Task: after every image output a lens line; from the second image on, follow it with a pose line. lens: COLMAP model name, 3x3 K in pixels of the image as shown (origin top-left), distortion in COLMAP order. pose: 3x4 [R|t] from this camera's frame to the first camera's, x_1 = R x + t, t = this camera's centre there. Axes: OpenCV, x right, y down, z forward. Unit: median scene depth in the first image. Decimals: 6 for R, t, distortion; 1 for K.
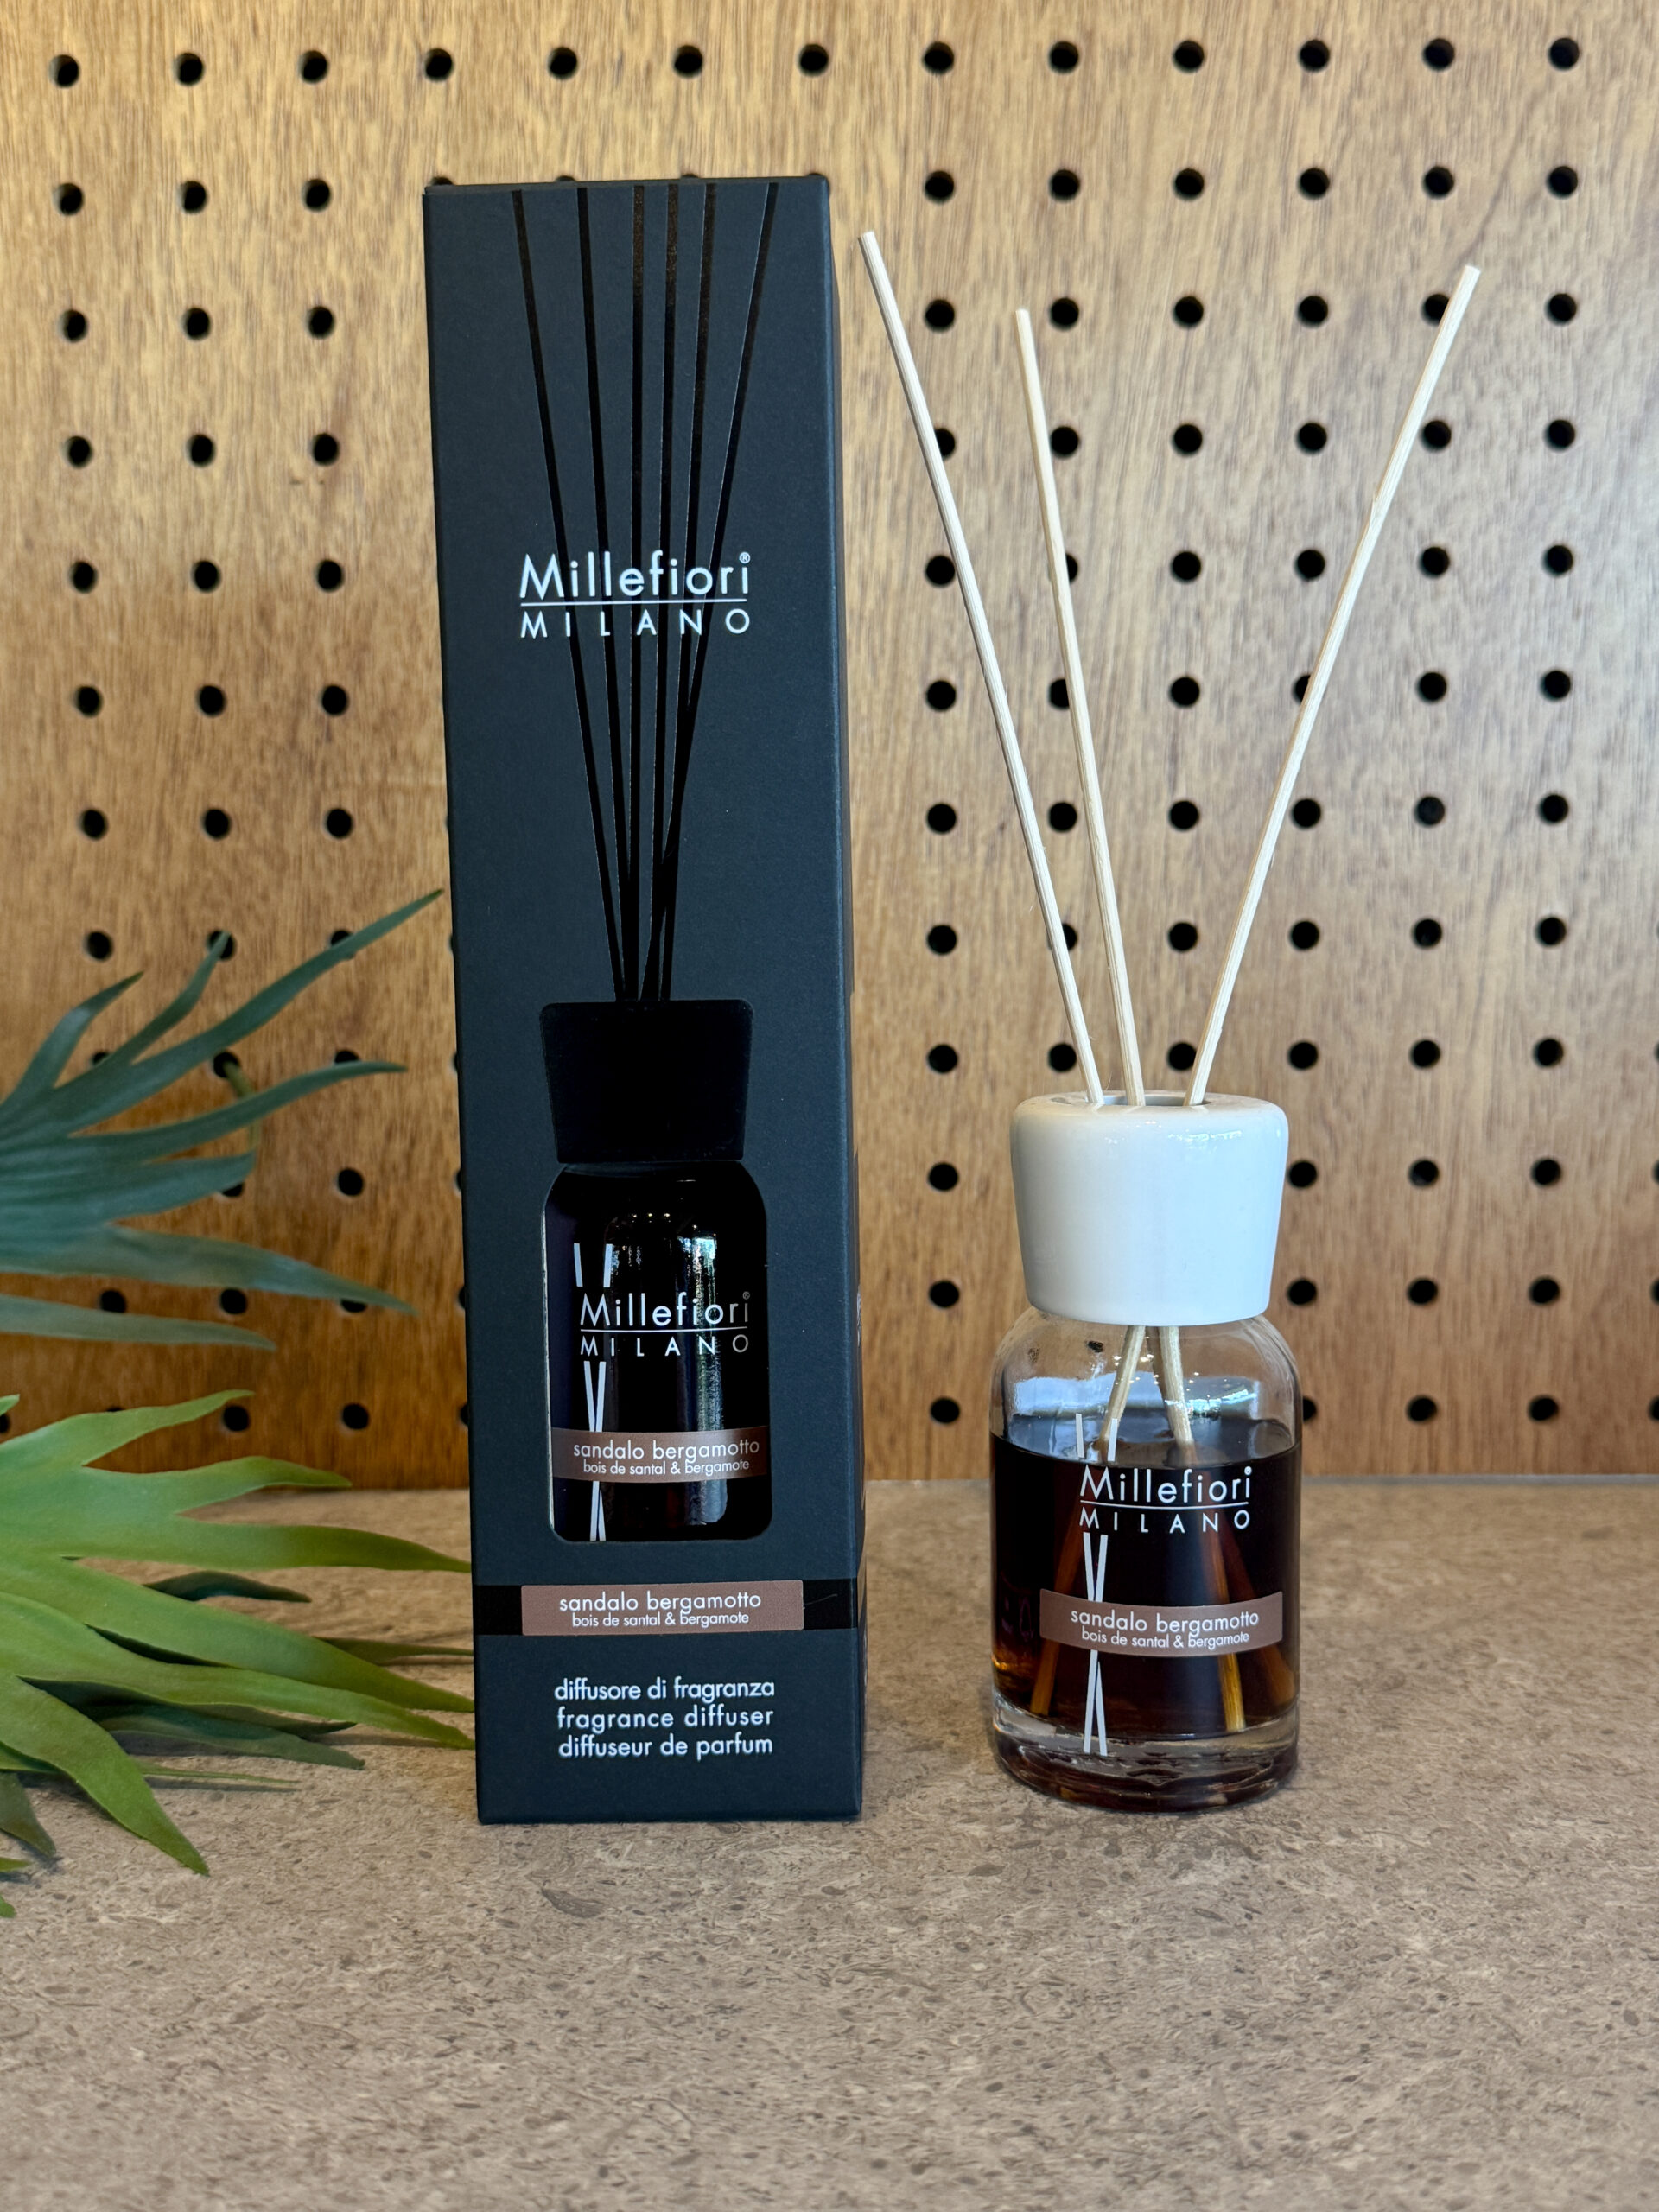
lens RADIAL K [[2243.8, 0, 827.9], [0, 2243.8, 1112.3], [0, 0, 1]] dist [0.202265, -0.549766]
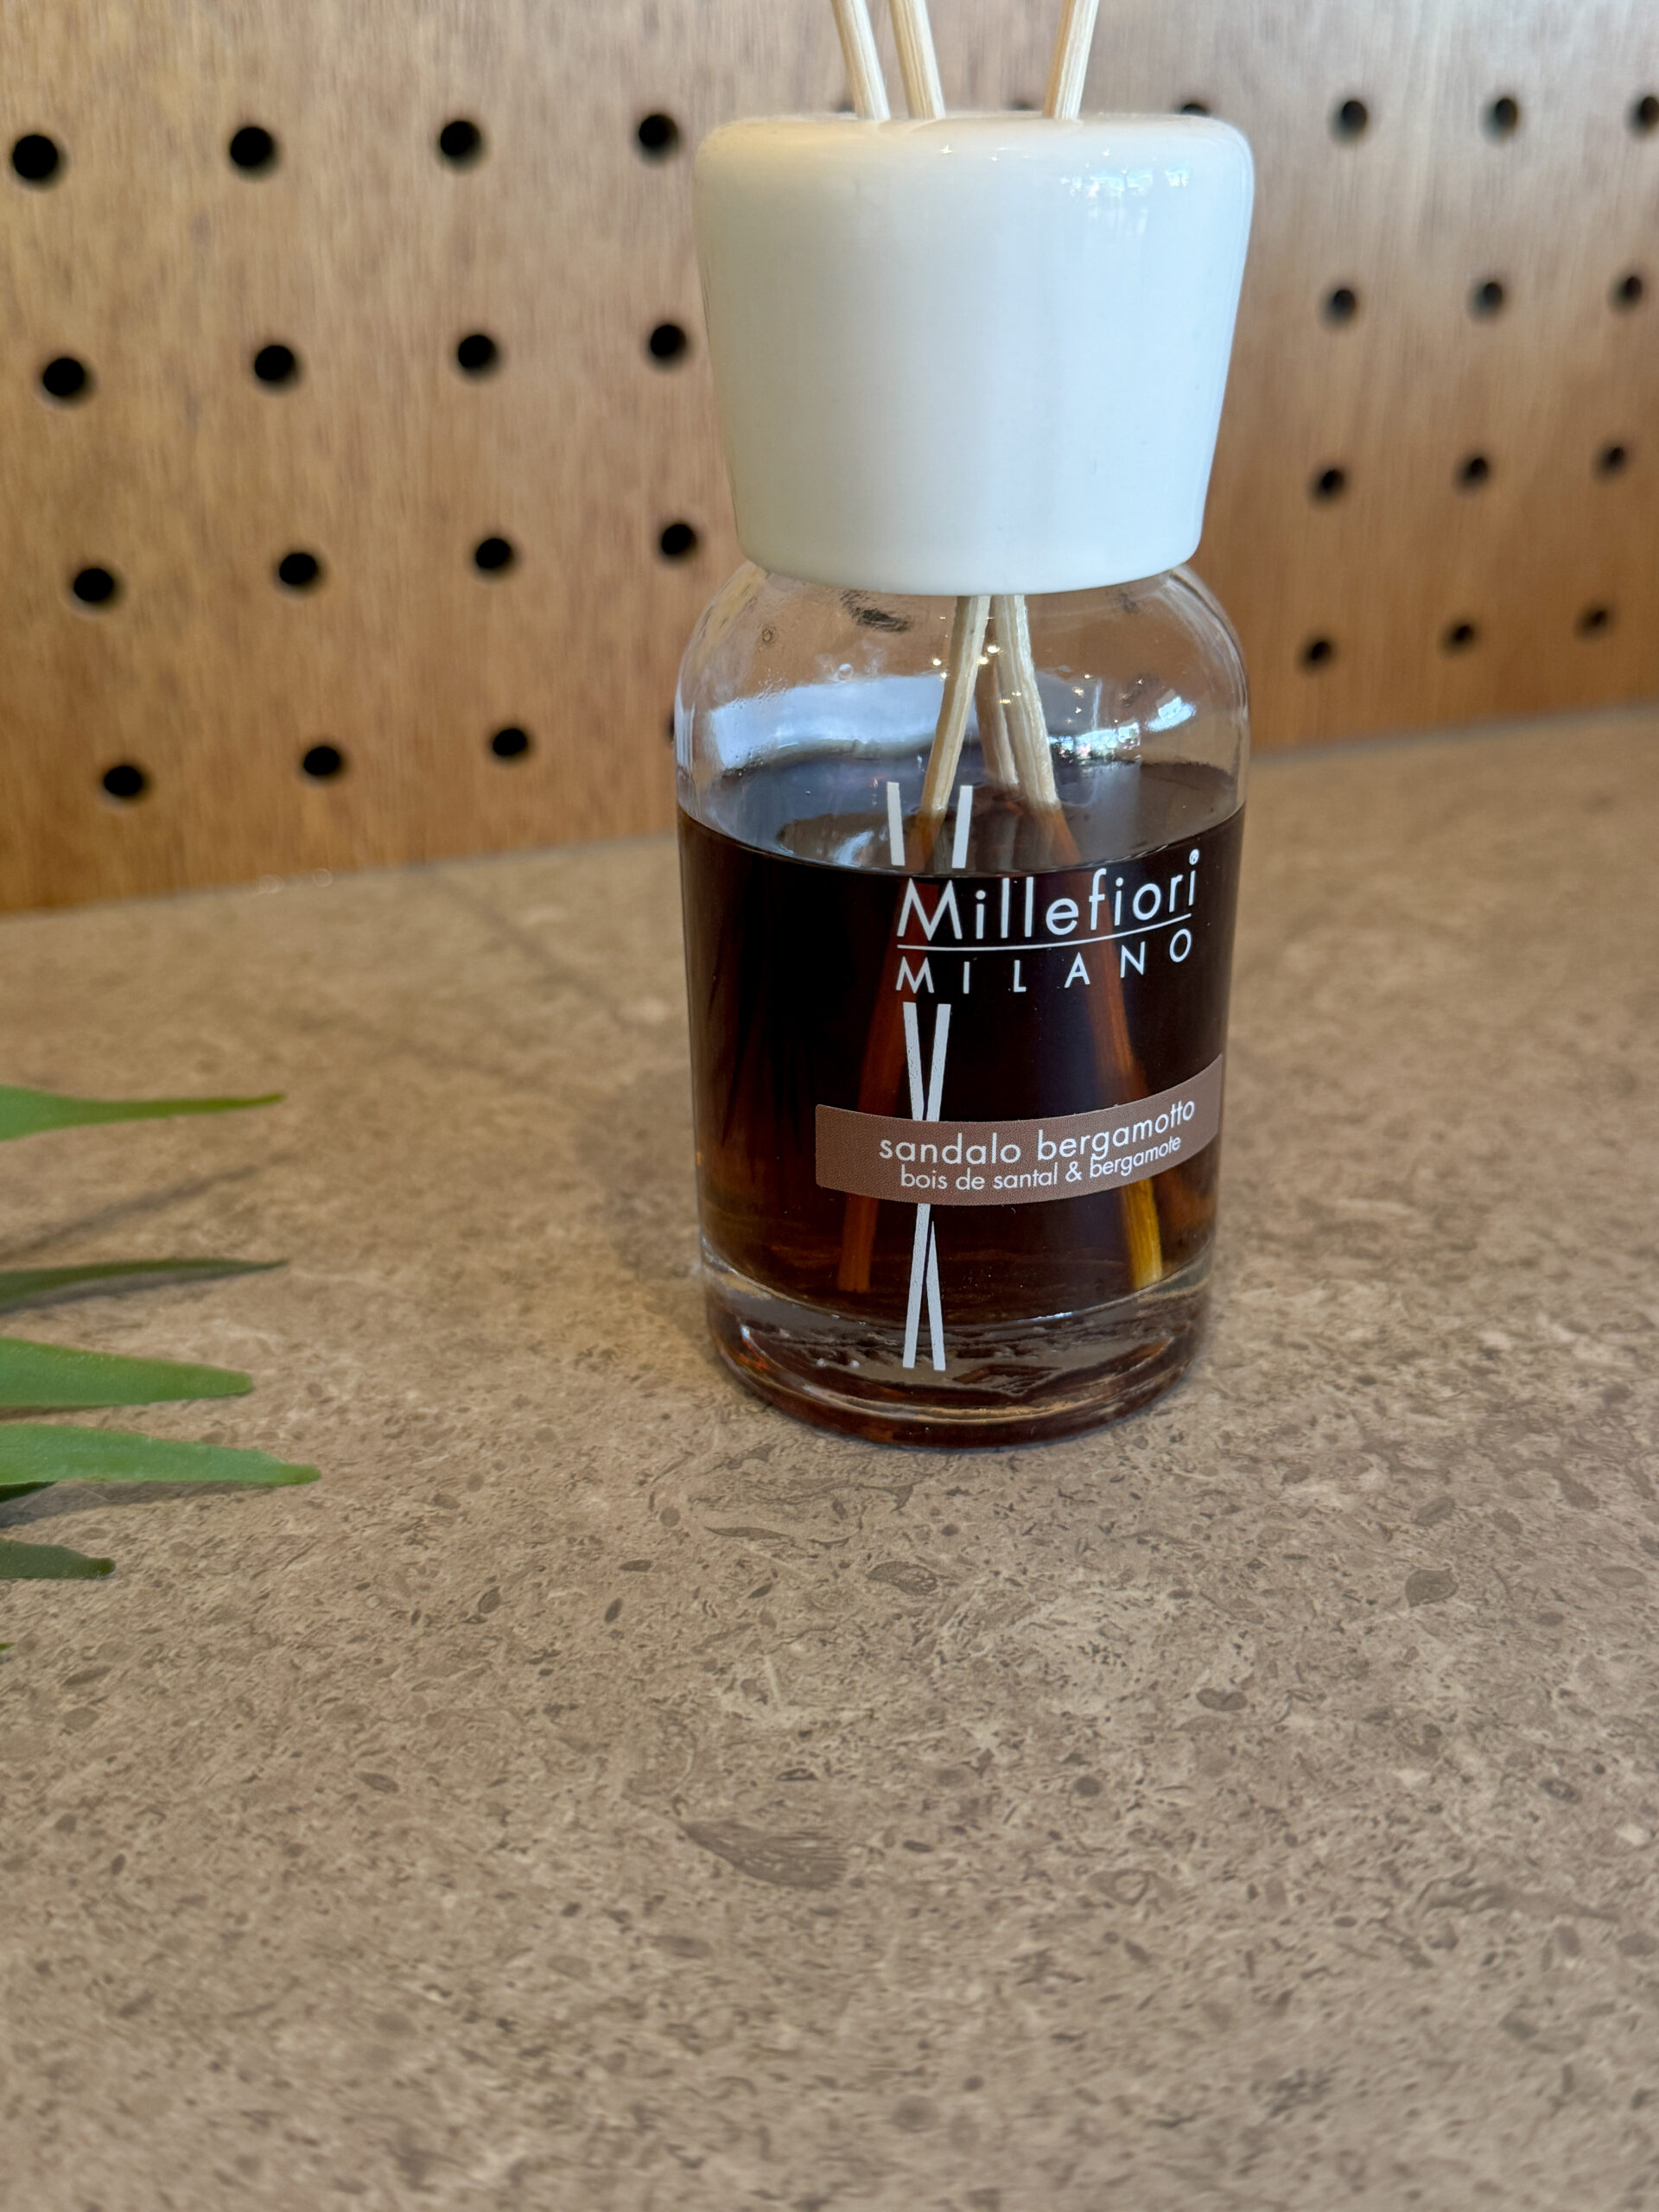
lens RADIAL K [[2296.3, 0, 835.1], [0, 2296.3, 1103.1], [0, 0, 1]] dist [0.216599, -0.684177]
pose [[0.937021, -0.148490, 0.316137, -0.221564], [0.040555, 0.945261, 0.323785, 0.032533], [-0.346911, -0.290572, 0.891751, 0.568406]]
